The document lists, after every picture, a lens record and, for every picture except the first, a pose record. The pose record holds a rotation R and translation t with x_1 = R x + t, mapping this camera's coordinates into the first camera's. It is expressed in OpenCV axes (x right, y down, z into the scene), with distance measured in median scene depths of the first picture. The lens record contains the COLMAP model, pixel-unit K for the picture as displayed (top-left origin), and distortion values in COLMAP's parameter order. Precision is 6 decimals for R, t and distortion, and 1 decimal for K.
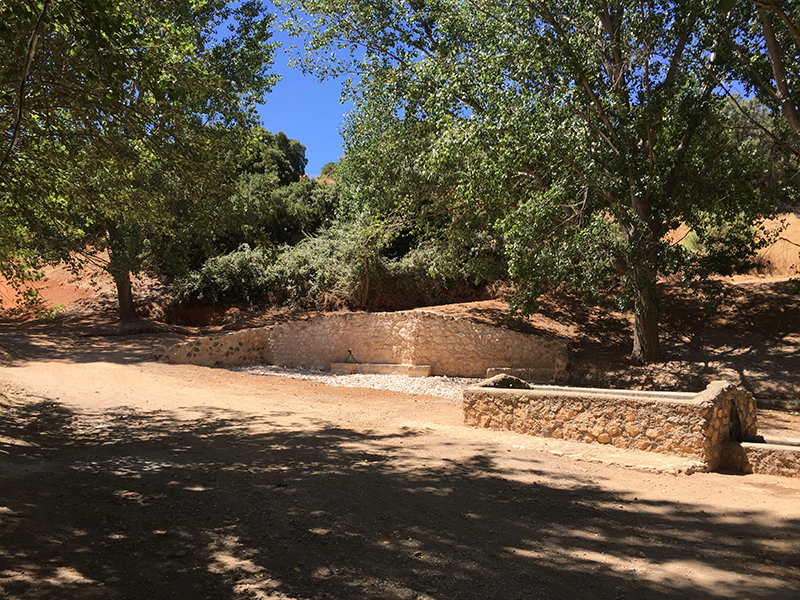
lens RADIAL K [[687.1, 0, 399.6], [0, 687.1, 302.8], [0, 0, 1]] dist [0.061198, -0.033948]
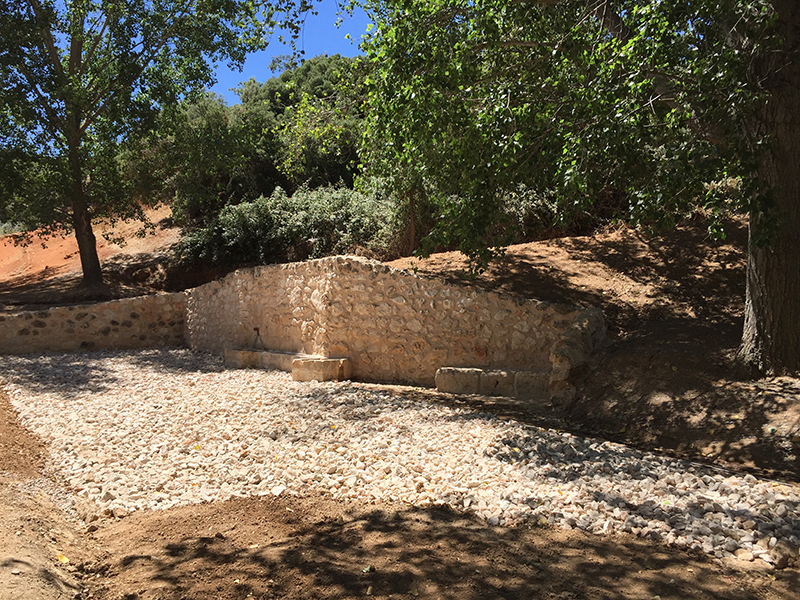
lens RADIAL K [[687.1, 0, 400.4], [0, 687.1, 297.8], [0, 0, 1]] dist [0.061198, -0.033948]
pose [[0.946489, -0.001943, -0.322731, 0.246273], [0.012170, 0.999486, 0.029674, 0.027994], [0.322507, -0.032014, 0.946026, 0.494784]]
